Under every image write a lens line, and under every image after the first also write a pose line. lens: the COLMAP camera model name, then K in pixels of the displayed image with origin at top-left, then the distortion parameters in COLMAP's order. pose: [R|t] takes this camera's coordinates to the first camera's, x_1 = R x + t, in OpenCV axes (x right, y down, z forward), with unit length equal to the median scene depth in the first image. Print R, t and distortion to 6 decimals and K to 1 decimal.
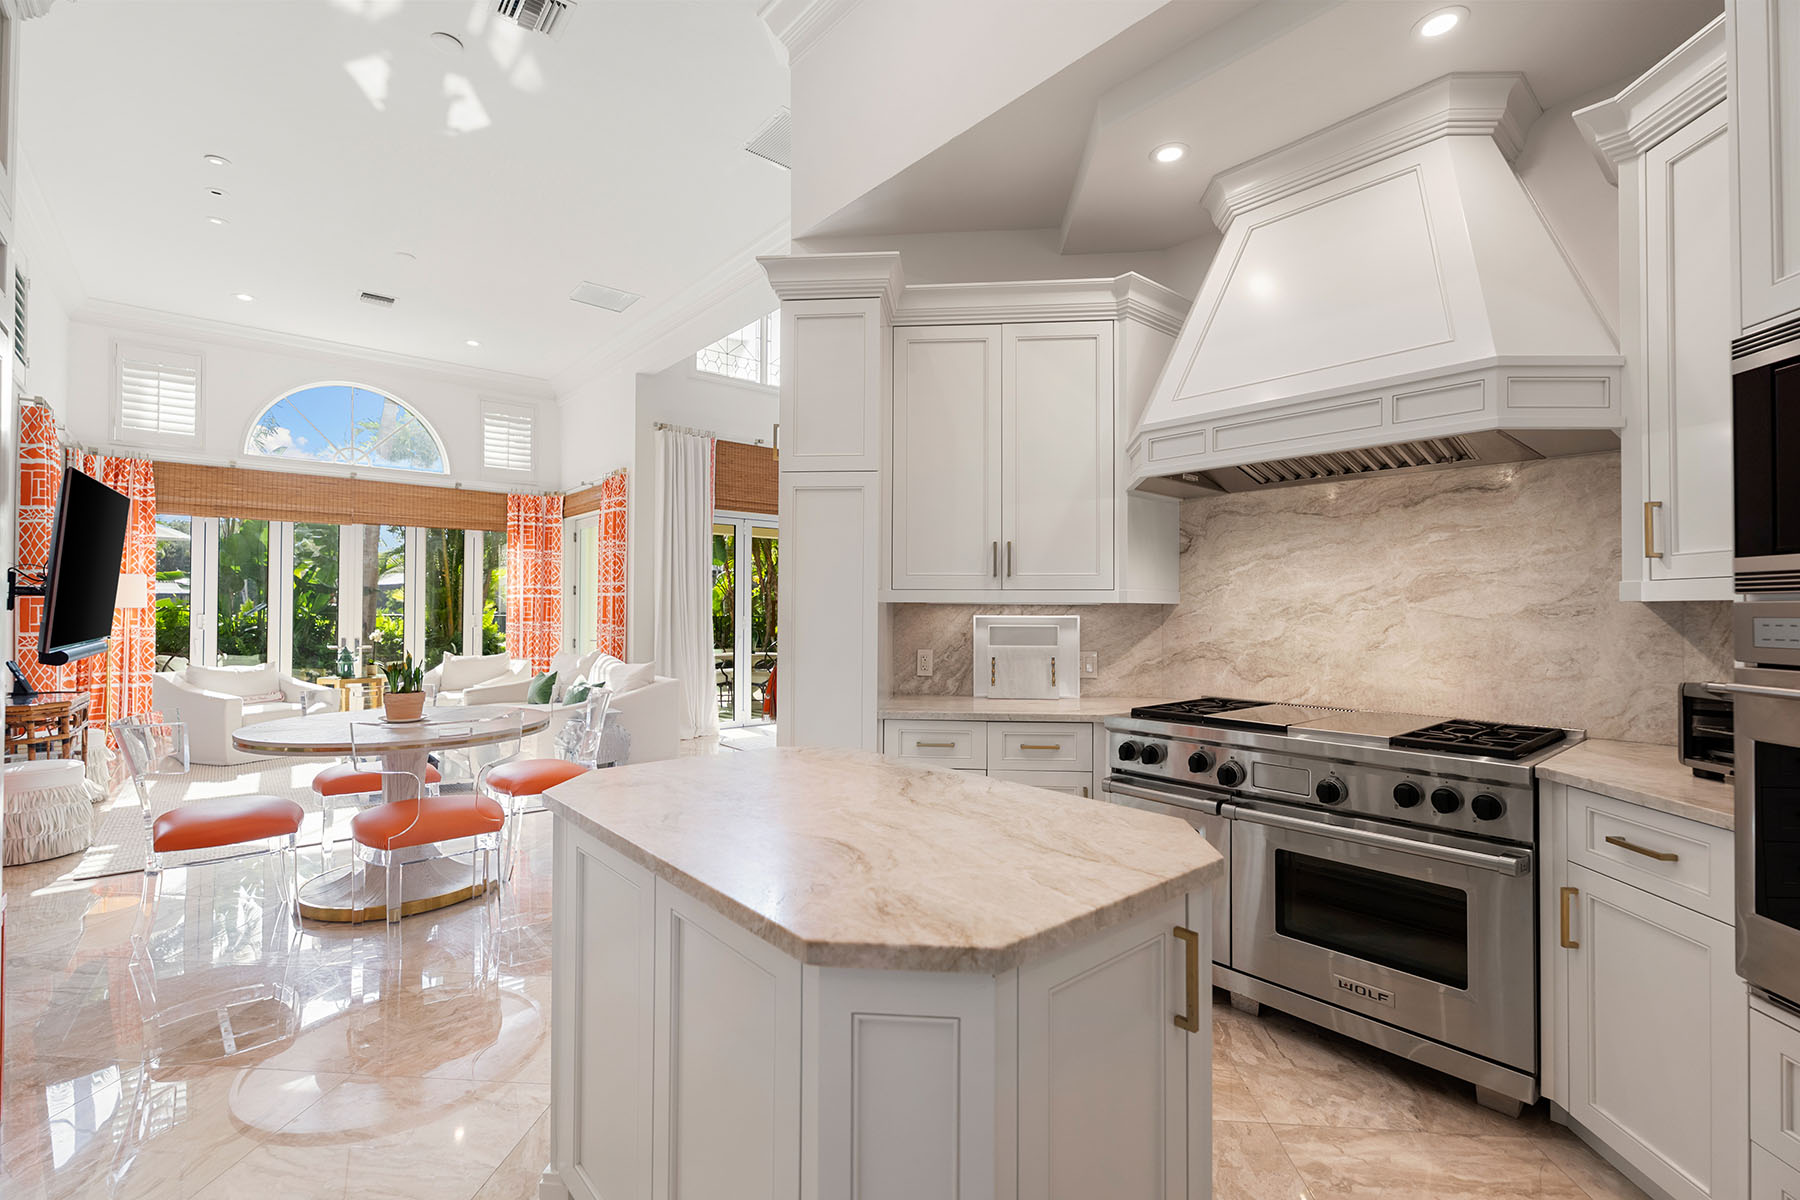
lens RADIAL K [[803.6, 0, 900.7], [0, 803.6, 604.6], [0, 0, 1]] dist [0.000546, 0.000412]
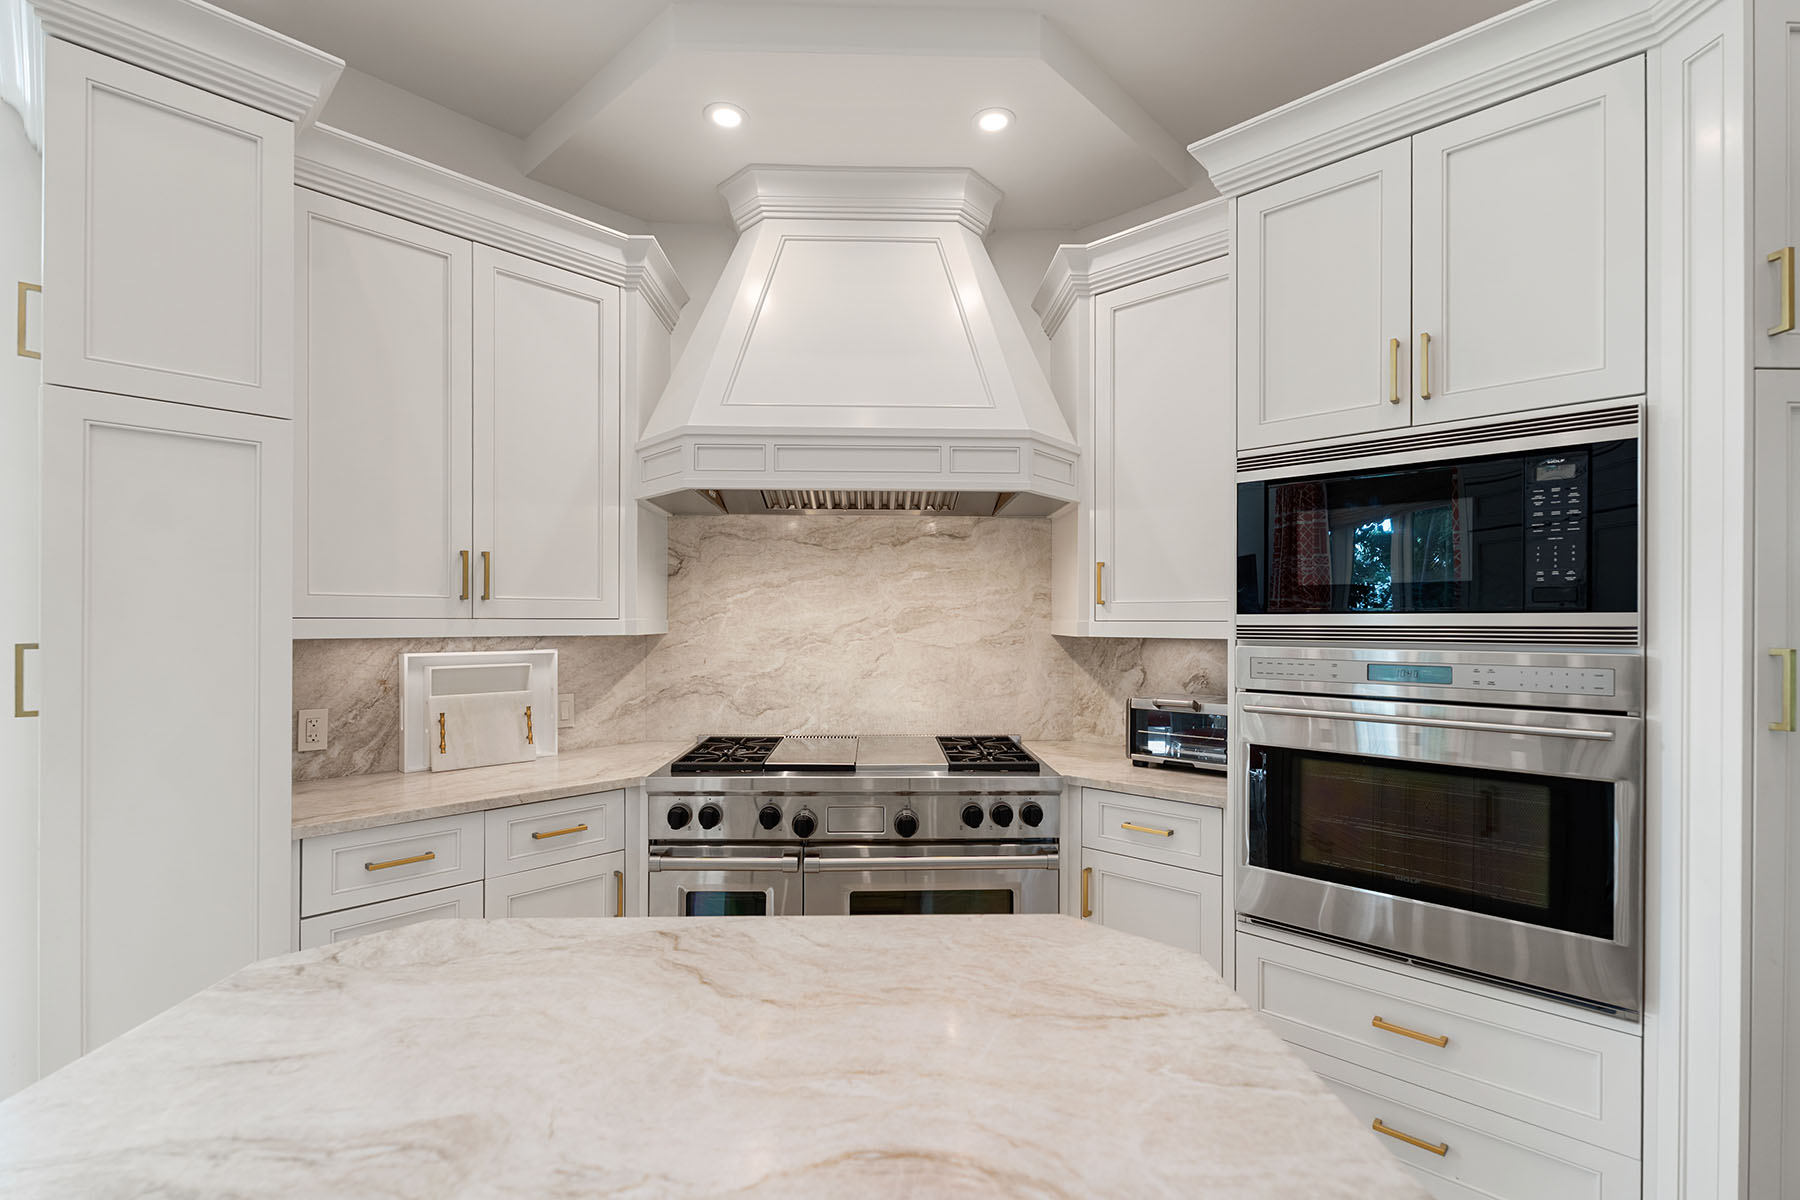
lens RADIAL K [[809.0, 0, 898.6], [0, 809.0, 622.1], [0, 0, 1]] dist [-0.000309, -0.000053]
pose [[0.629240, -0.003565, 0.777203, -0.213201], [-0.006432, 0.999931, 0.009794, -0.027271], [-0.777185, -0.011162, 0.629174, 0.288003]]
